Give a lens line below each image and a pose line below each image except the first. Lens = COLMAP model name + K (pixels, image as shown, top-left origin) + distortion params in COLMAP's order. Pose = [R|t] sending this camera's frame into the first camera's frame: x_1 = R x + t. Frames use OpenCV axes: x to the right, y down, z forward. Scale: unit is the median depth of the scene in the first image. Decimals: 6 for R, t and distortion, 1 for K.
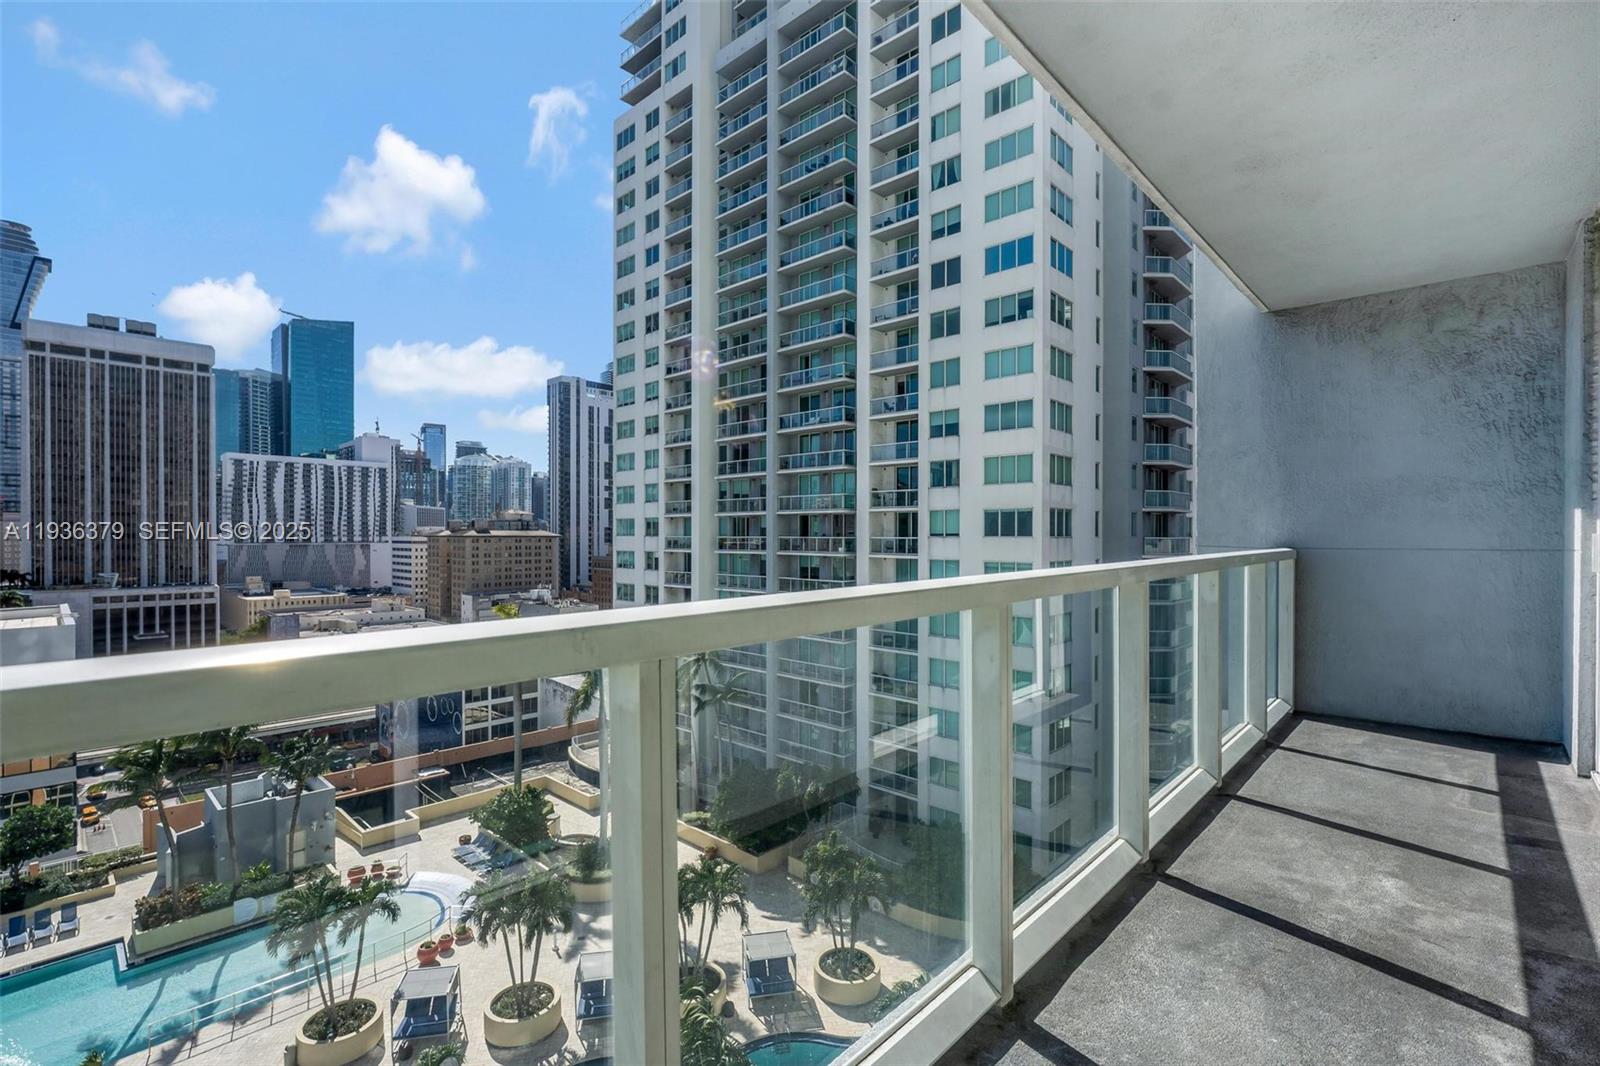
lens RADIAL K [[722.5, 0, 808.2], [0, 722.5, 539.2], [0, 0, 1]] dist [-0.011669, 0.001062]
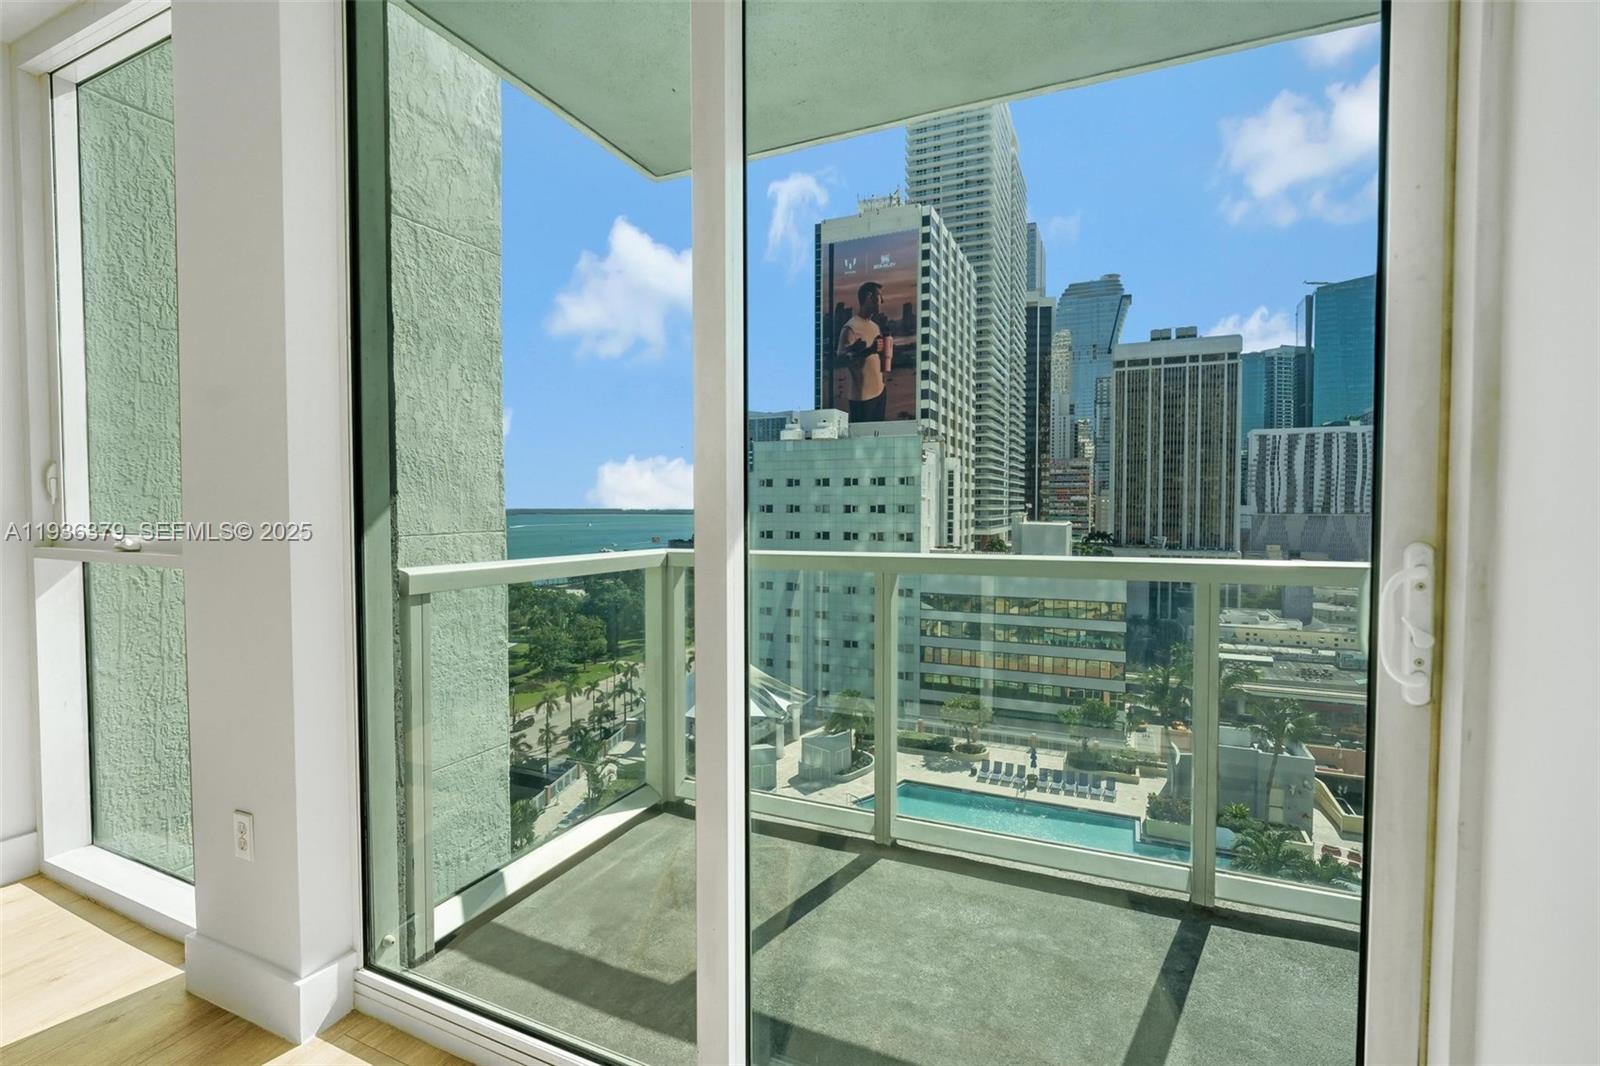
lens RADIAL K [[722.5, 0, 796.4], [0, 722.5, 532.3], [0, 0, 1]] dist [-0.011669, 0.001062]
pose [[0.317441, 0.034770, -0.947640, 0.038198], [-0.005495, 0.999378, 0.034828, -0.001687], [0.948262, -0.005849, 0.317435, -0.003020]]
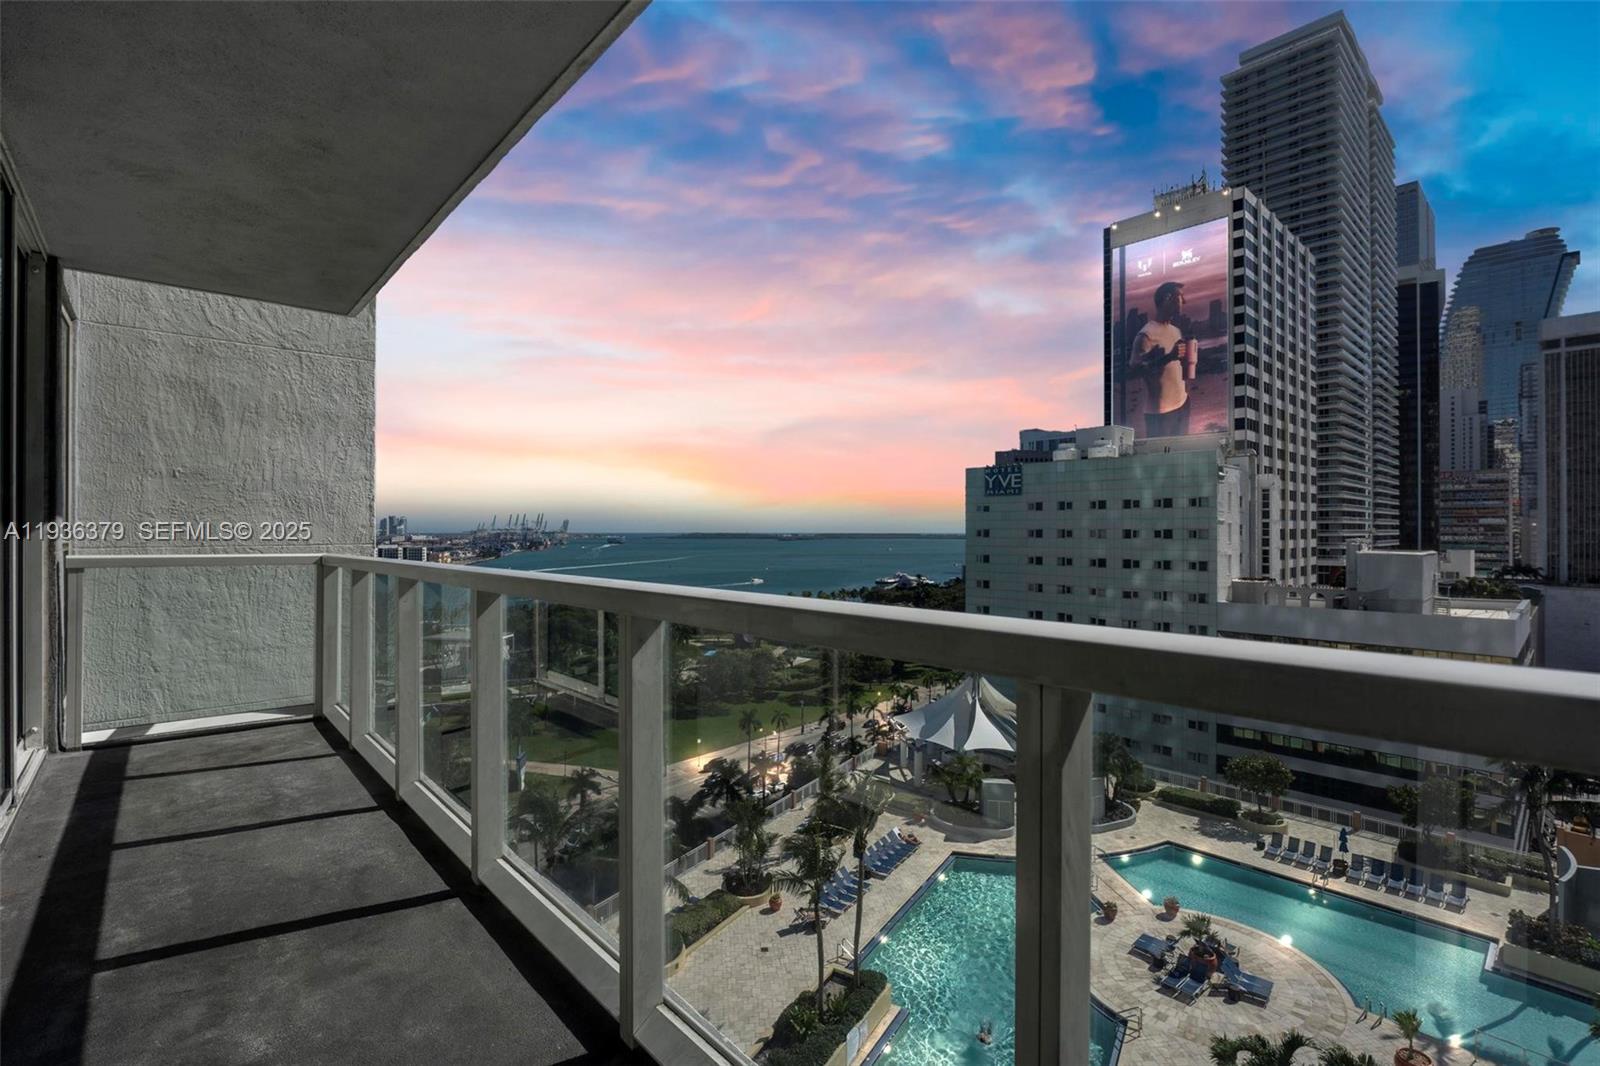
lens RADIAL K [[722.5, 0, 796.0], [0, 722.5, 531.8], [0, 0, 1]] dist [-0.011669, 0.001062]
pose [[-0.087201, 0.001726, -0.996189, 0.063474], [-0.006134, 0.999979, 0.002269, -0.001529], [0.996172, 0.006308, -0.087189, 0.068611]]
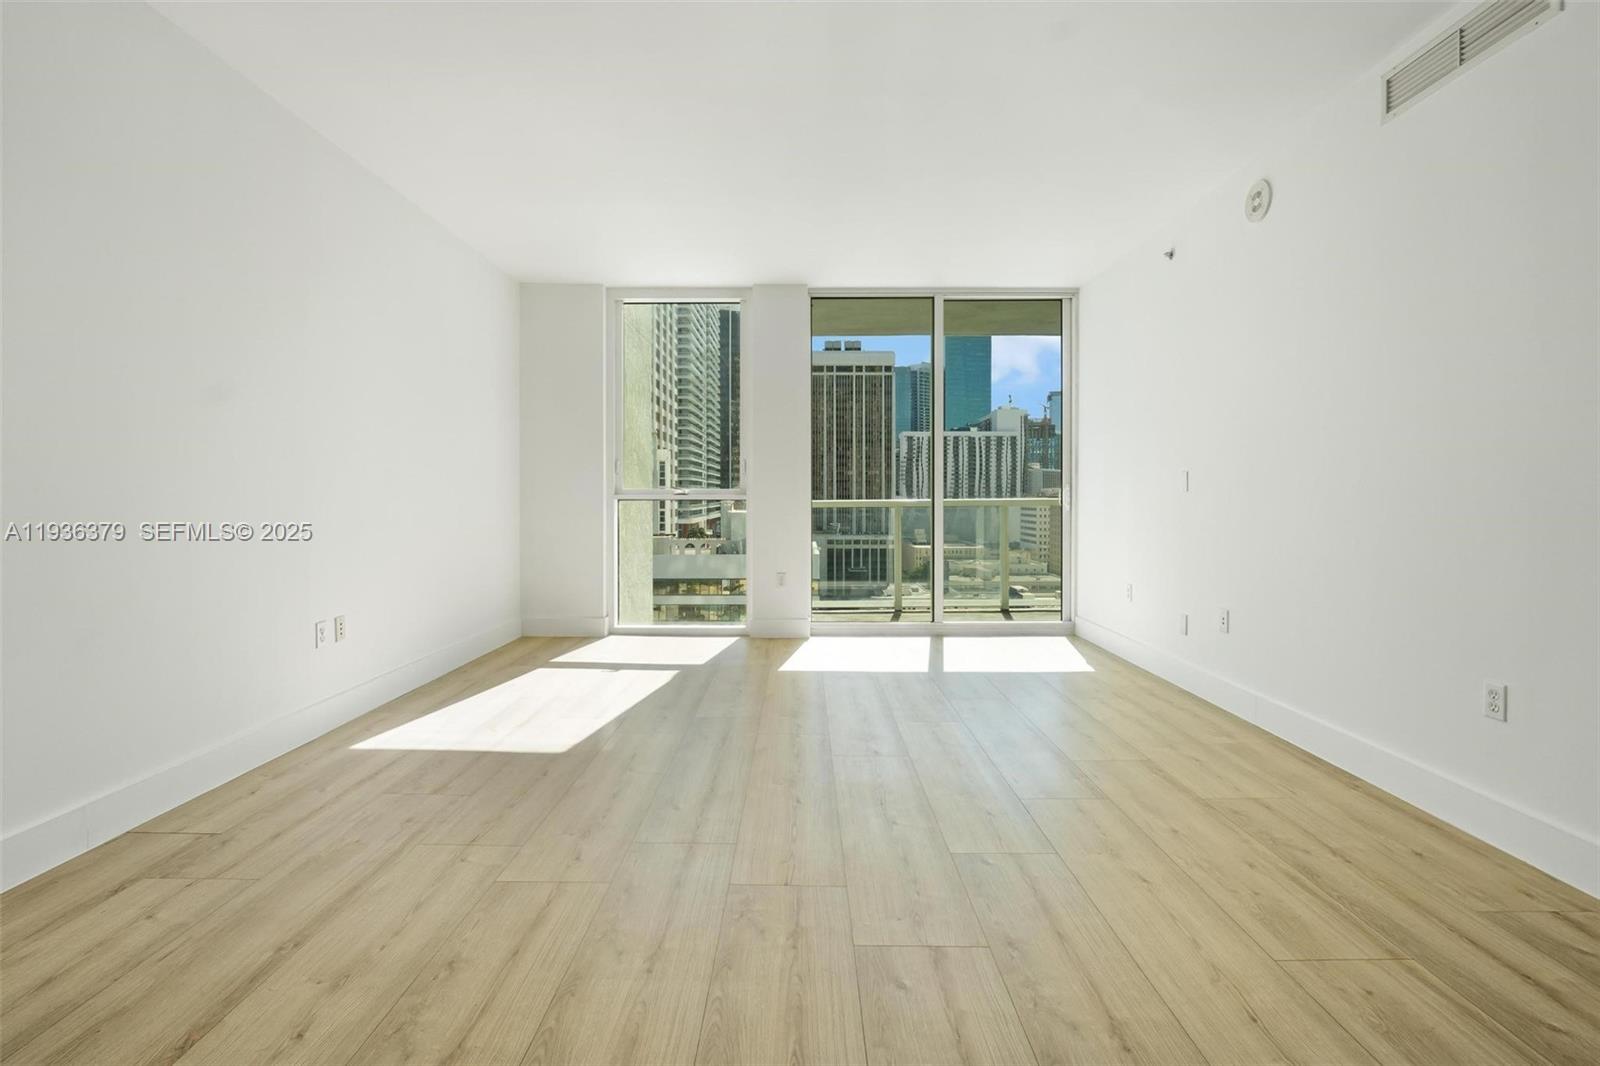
lens RADIAL K [[722.5, 0, 800.2], [0, 722.5, 502.1], [0, 0, 1]] dist [-0.011669, 0.001062]
pose [[0.680099, 0.004313, -0.733107, 0.070109], [-0.002312, 0.999990, 0.003738, 0.002184], [0.733116, -0.000847, 0.680103, -0.076394]]
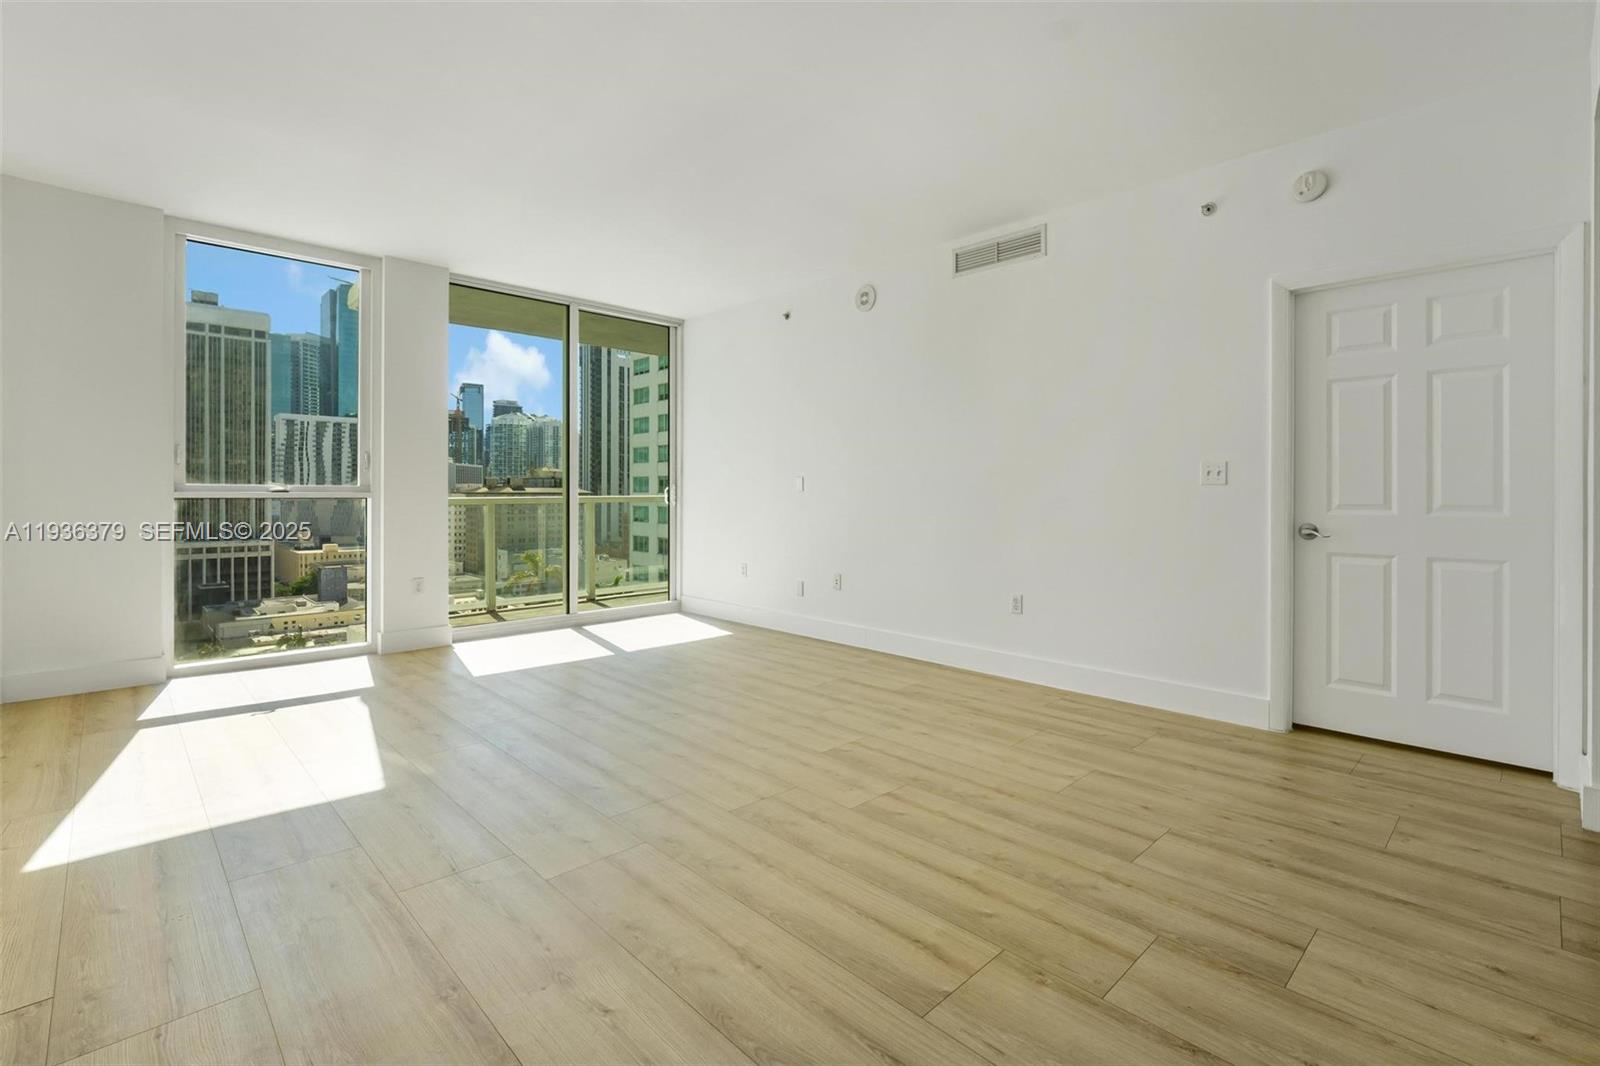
lens RADIAL K [[722.5, 0, 802.5], [0, 722.5, 495.0], [0, 0, 1]] dist [-0.011669, 0.001062]
pose [[0.998806, 0.001585, -0.048822, 0.048559], [-0.001702, 0.999996, -0.002343, 0.002014], [0.048818, 0.002423, 0.998805, -0.098222]]
